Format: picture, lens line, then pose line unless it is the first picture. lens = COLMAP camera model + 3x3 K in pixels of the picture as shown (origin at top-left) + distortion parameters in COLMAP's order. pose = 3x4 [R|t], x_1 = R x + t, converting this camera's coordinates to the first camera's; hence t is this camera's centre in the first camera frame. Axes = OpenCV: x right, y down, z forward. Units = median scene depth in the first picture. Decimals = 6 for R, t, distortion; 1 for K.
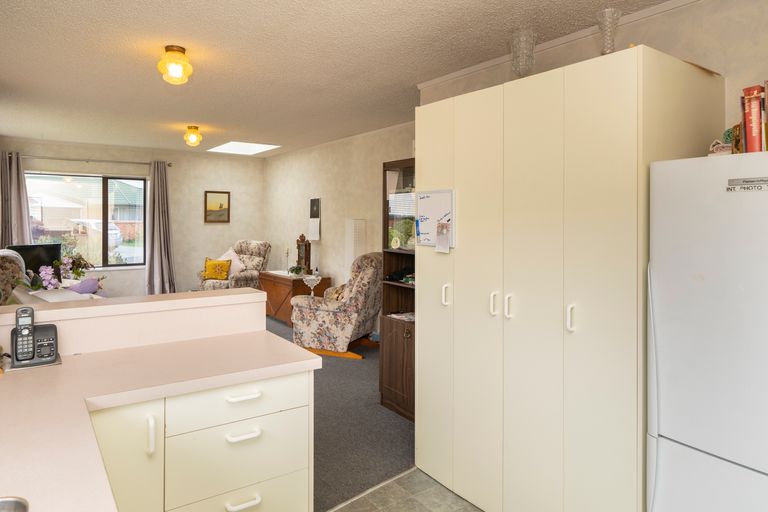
lens RADIAL K [[509.2, 0, 382.1], [0, 509.2, 221.6], [0, 0, 1]] dist [0.009297, 0.002359]
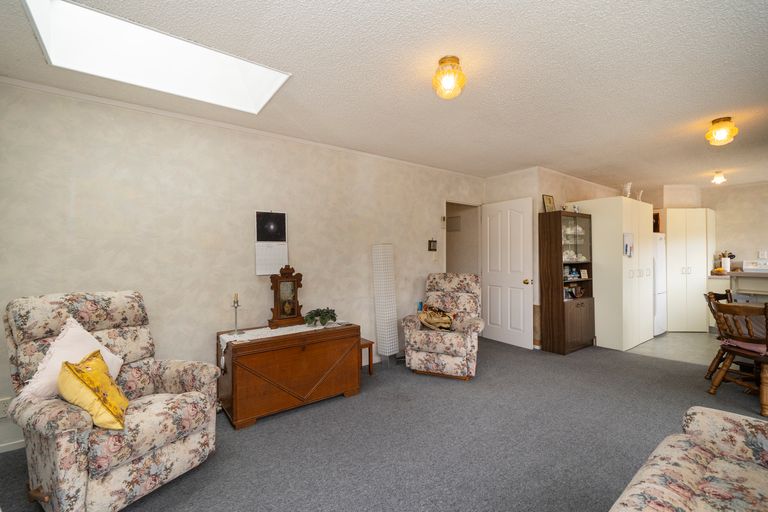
lens RADIAL K [[338.6, 0, 385.7], [0, 338.6, 253.4], [0, 0, 1]] dist [0.003280, 0.000142]
pose [[-0.034702, -0.004922, 0.999386, -0.561454], [0.010690, 0.999929, 0.005296, 0.007776], [-0.999341, 0.010867, -0.034647, 0.833653]]
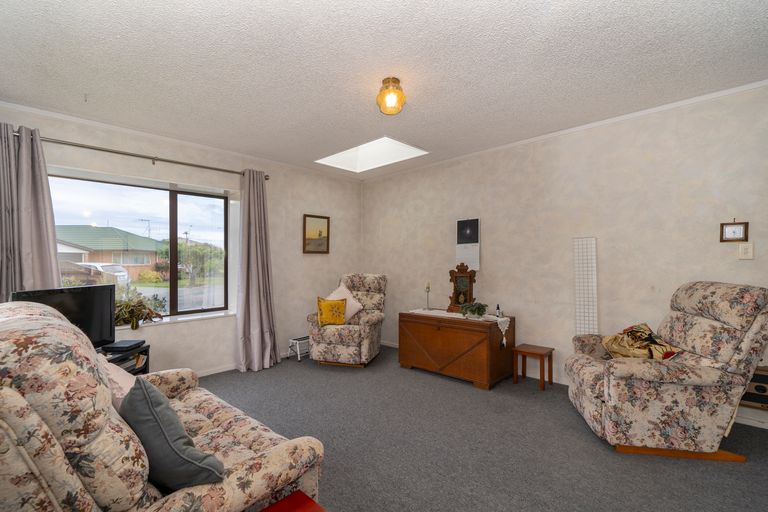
lens RADIAL K [[338.6, 0, 387.3], [0, 338.6, 259.2], [0, 0, 1]] dist [0.003280, 0.000142]
pose [[0.975740, -0.015584, 0.218377, -0.362085], [0.018495, 0.999765, -0.011293, 0.021124], [-0.218150, 0.015058, 0.975799, 0.479903]]
